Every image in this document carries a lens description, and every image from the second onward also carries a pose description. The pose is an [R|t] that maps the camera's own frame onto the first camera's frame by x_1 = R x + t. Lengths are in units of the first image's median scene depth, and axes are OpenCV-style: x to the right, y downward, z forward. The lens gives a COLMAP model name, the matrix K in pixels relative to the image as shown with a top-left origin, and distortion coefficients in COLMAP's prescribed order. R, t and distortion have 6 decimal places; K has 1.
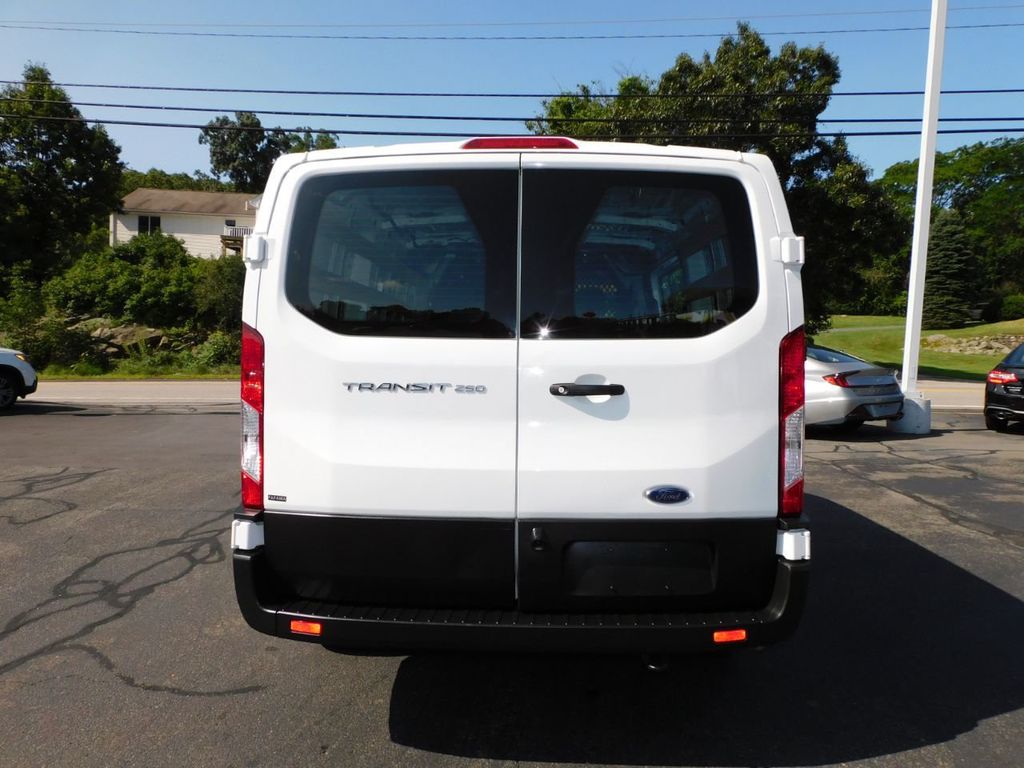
lens RADIAL K [[721.9, 0, 512.0], [0, 721.9, 384.0], [0, 0, 1]] dist [0.056370, -0.065410]
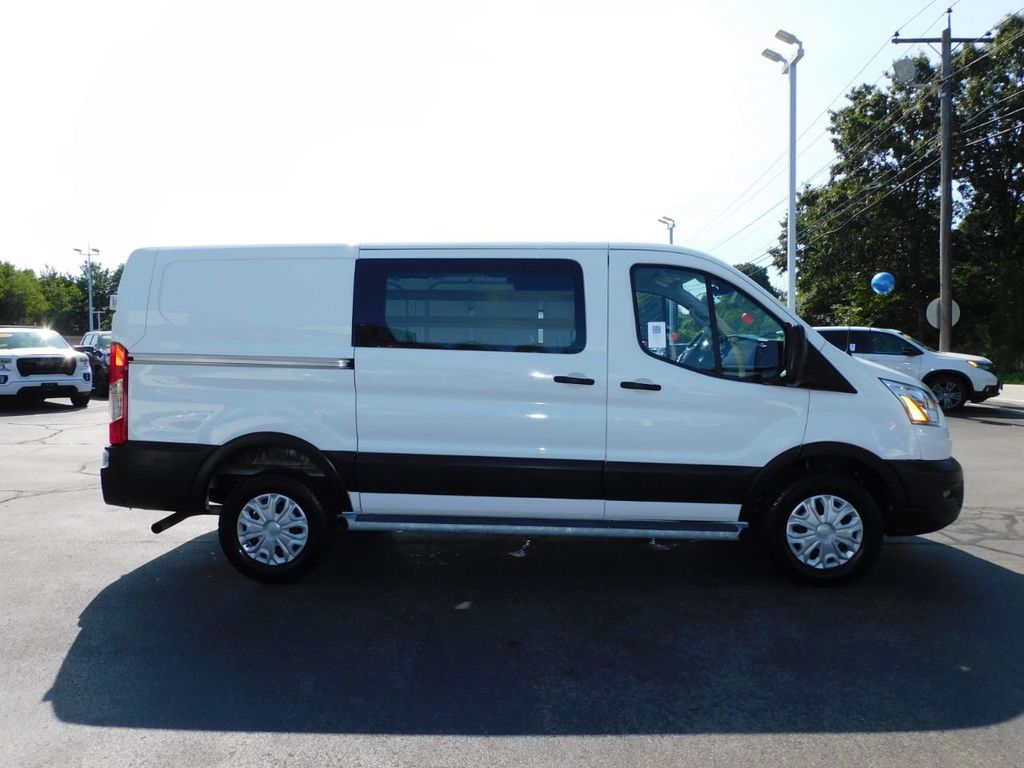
lens RADIAL K [[707.7, 0, 512.0], [0, 707.7, 384.0], [0, 0, 1]] dist [-0.003999, -0.000976]
pose [[0.019419, 0.044165, -0.998836, 0.154786], [-0.051790, 0.997727, 0.043109, -0.007355], [0.998469, 0.050893, 0.021662, 0.136934]]
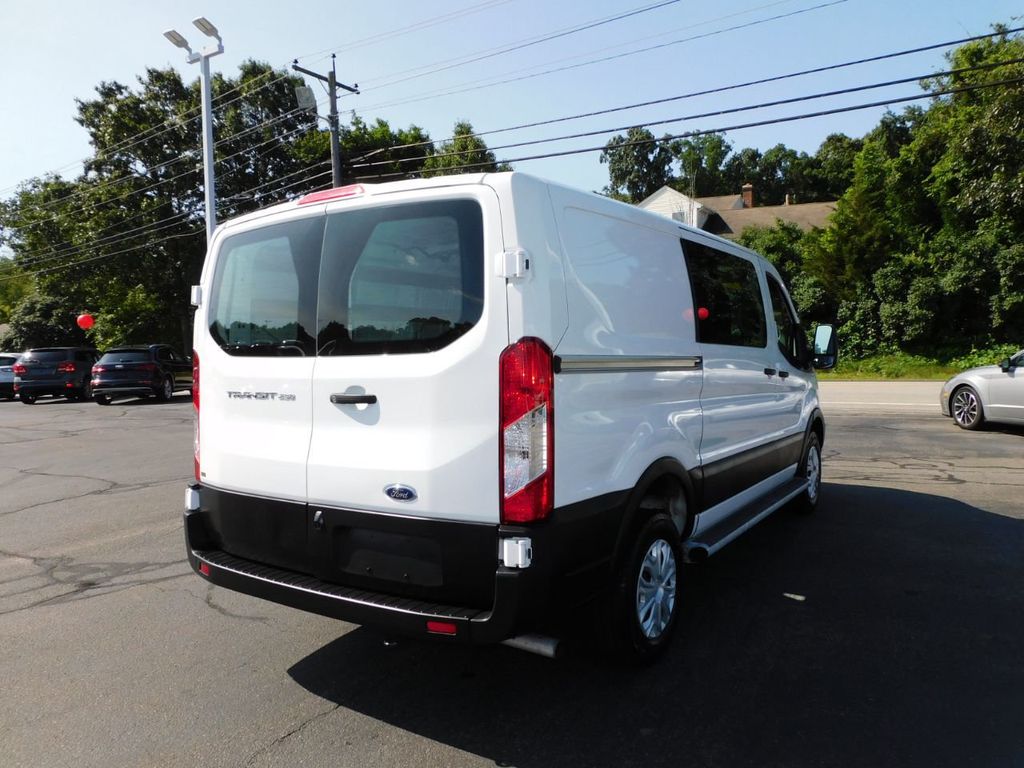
lens RADIAL K [[724.1, 0, 500.7], [0, 724.1, 381.9], [0, 0, 1]] dist [-0.002666, 0.004383]
pose [[0.854642, -0.000536, -0.519218, 0.063312], [-0.001005, 0.999996, -0.002686, -0.001122], [0.519217, 0.002818, 0.854638, 0.008502]]
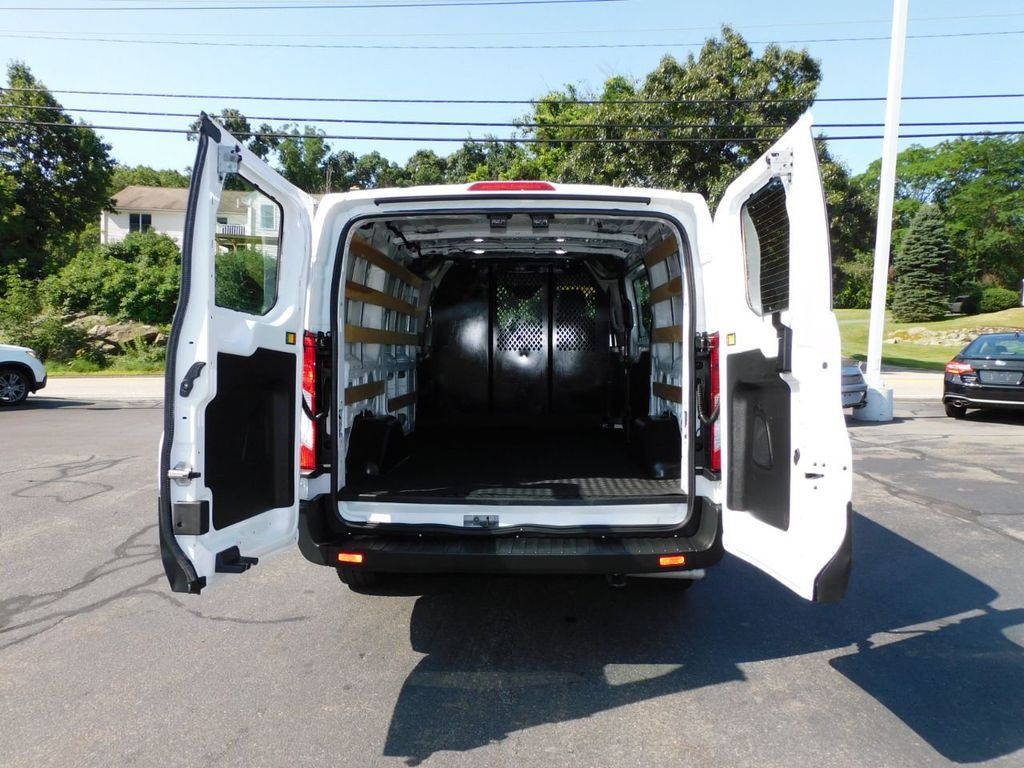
lens RADIAL K [[724.1, 0, 500.7], [0, 724.1, 381.9], [0, 0, 1]] dist [-0.002666, 0.004383]
pose [[0.999985, -0.005501, -0.000851, -0.000627], [0.005505, 0.999973, 0.004794, 0.000845], [0.000824, -0.004798, 0.999988, -0.020692]]
